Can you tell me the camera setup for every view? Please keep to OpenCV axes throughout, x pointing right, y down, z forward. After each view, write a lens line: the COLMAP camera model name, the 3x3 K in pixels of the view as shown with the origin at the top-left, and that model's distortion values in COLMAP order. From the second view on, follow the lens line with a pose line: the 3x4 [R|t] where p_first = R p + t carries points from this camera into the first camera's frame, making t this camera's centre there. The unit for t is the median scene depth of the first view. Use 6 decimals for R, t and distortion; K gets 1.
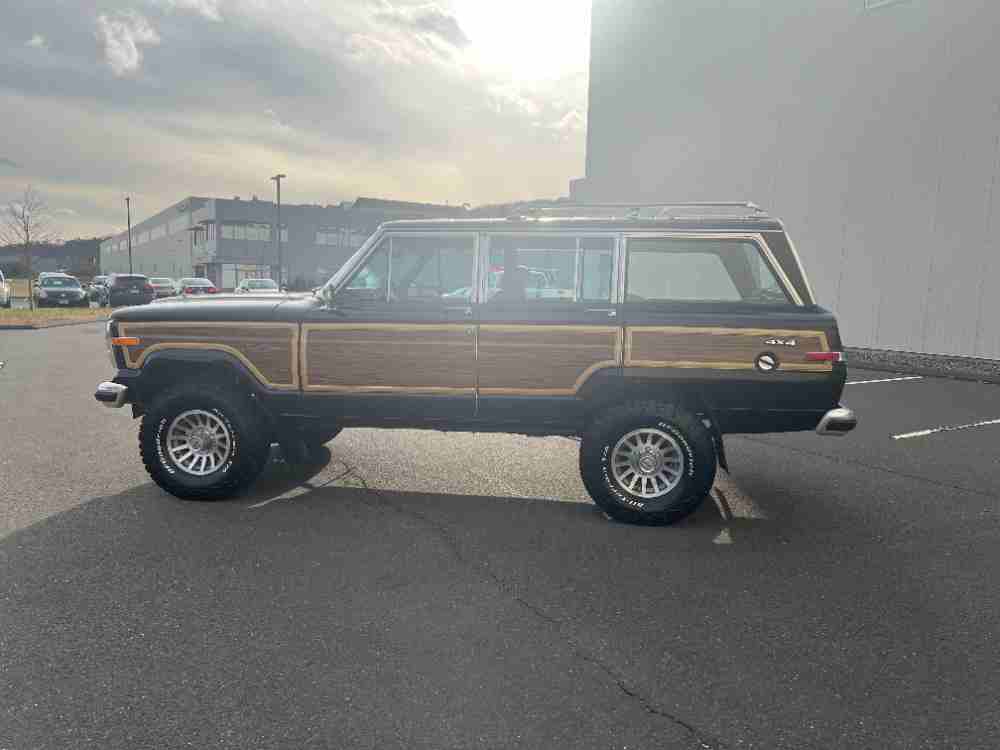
lens RADIAL K [[761.8, 0, 492.0], [0, 761.8, 390.0], [0, 0, 1]] dist [0.062793, -0.063107]
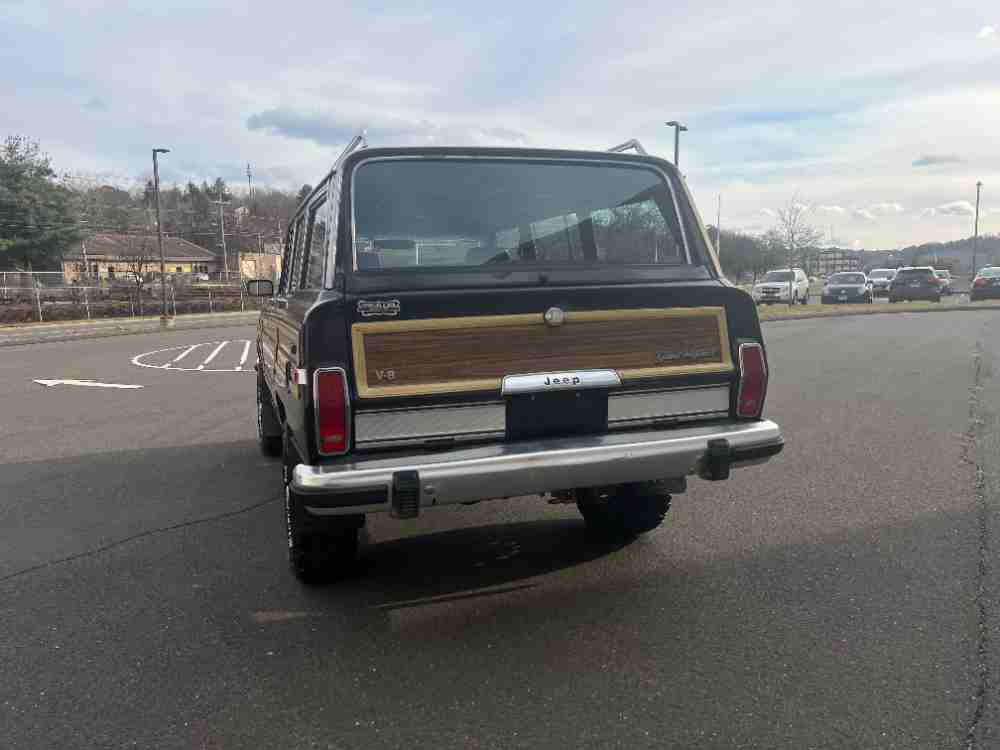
lens RADIAL K [[761.8, 0, 492.6], [0, 761.8, 380.3], [0, 0, 1]] dist [0.062793, -0.063107]
pose [[0.449873, 0.079489, -0.889548, 0.913222], [-0.086330, 0.995237, 0.045273, -0.069125], [0.888910, 0.056427, 0.454592, 0.759338]]
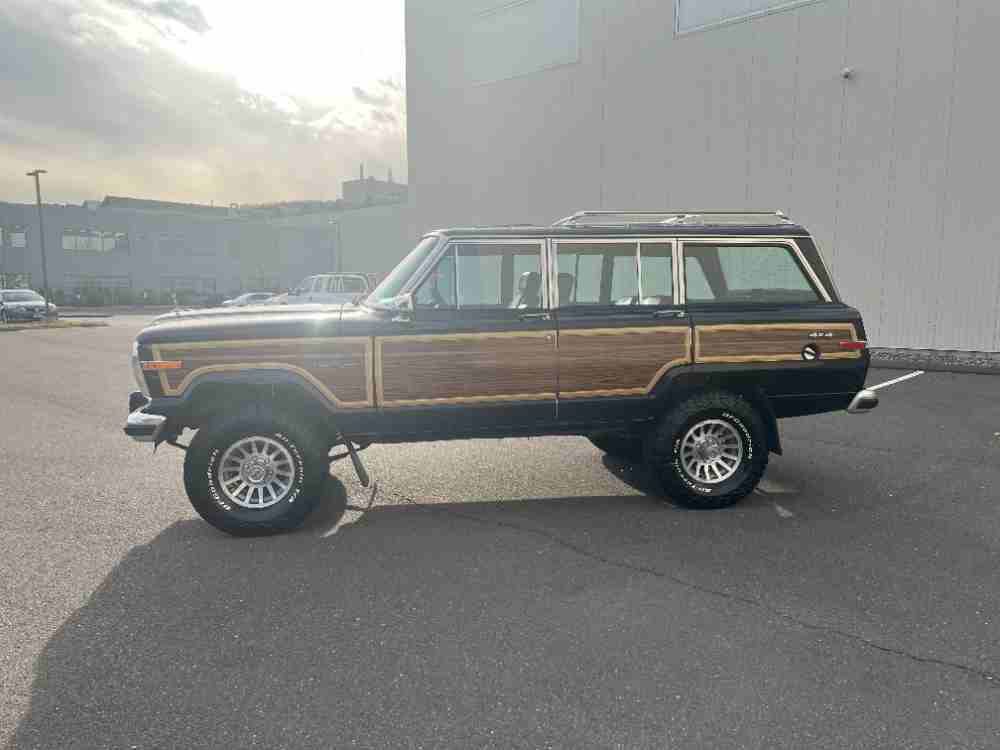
lens RADIAL K [[761.8, 0, 493.2], [0, 761.8, 395.5], [0, 0, 1]] dist [0.062793, -0.063107]
pose [[0.953151, -0.065381, 0.295343, -0.378444], [0.064360, 0.997840, 0.013187, -0.016277], [-0.295567, 0.006439, 0.955300, 0.050537]]
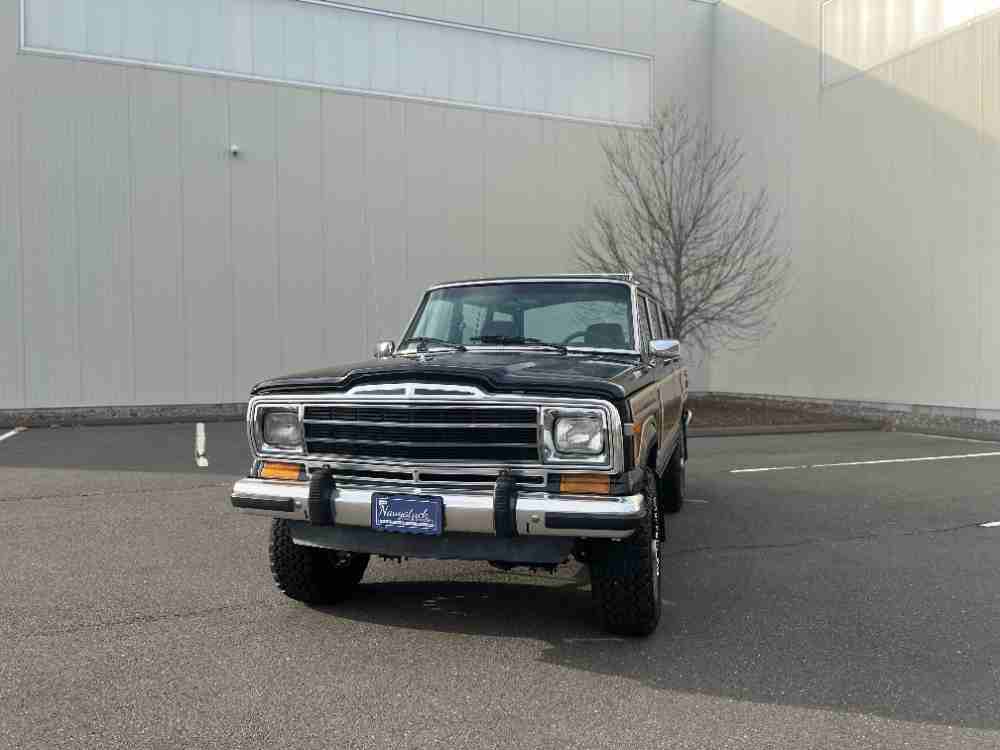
lens RADIAL K [[761.8, 0, 487.1], [0, 761.8, 375.5], [0, 0, 1]] dist [0.062793, -0.063107]
pose [[0.163645, -0.052180, 0.985138, -1.147018], [0.127135, 0.991388, 0.031392, -0.144726], [-0.978293, 0.120109, 0.168870, 1.009186]]
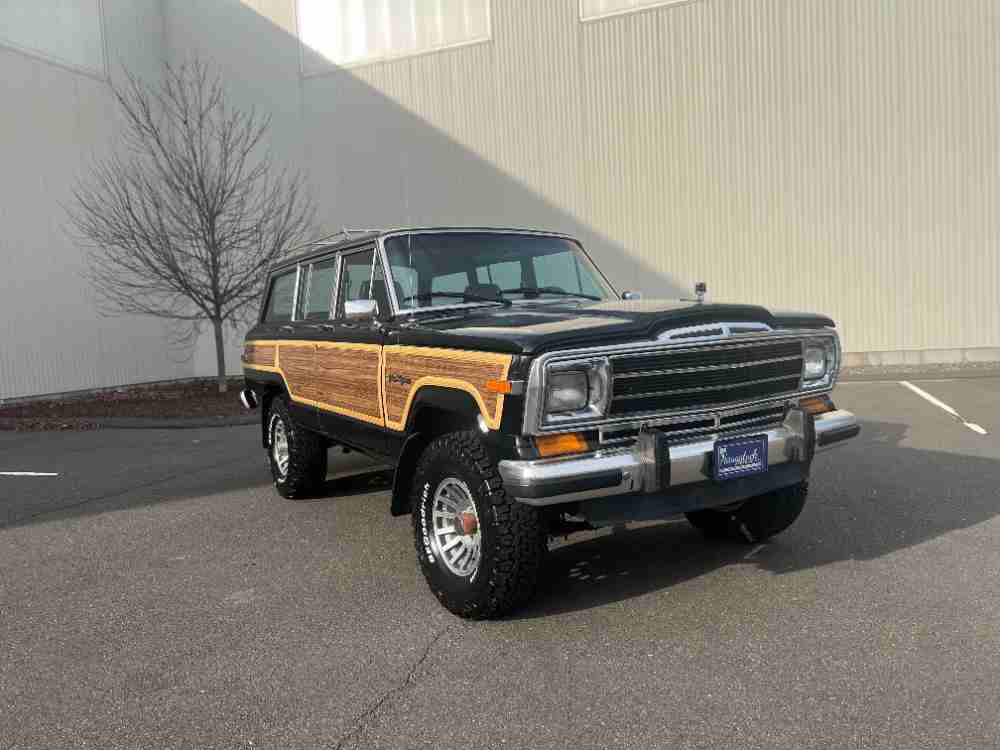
lens RADIAL K [[761.8, 0, 503.1], [0, 761.8, 371.8], [0, 0, 1]] dist [0.062793, -0.063107]
pose [[-0.634771, -0.040282, 0.771650, -0.882102], [0.127225, 0.979562, 0.155793, -0.205978], [-0.762155, 0.197066, -0.616673, 1.710668]]
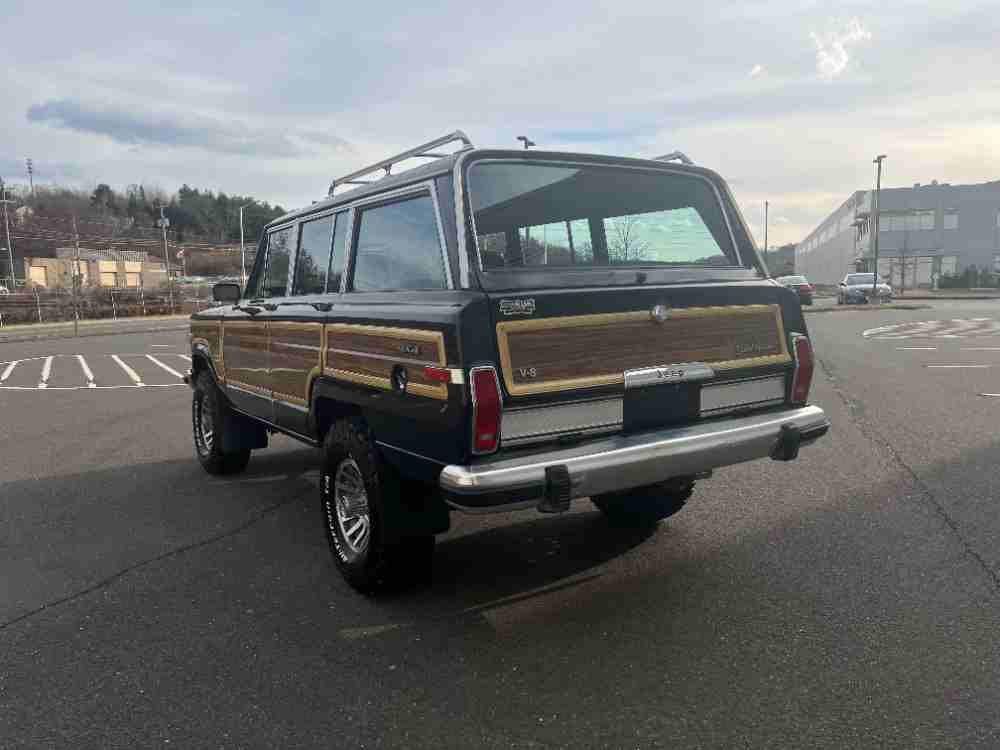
lens RADIAL K [[761.8, 0, 508.9], [0, 761.8, 369.4], [0, 0, 1]] dist [0.062793, -0.063107]
pose [[0.657169, 0.041352, -0.752608, 0.804166], [-0.060259, 0.998180, 0.002226, -0.045282], [0.751331, 0.043889, 0.658465, 0.572687]]
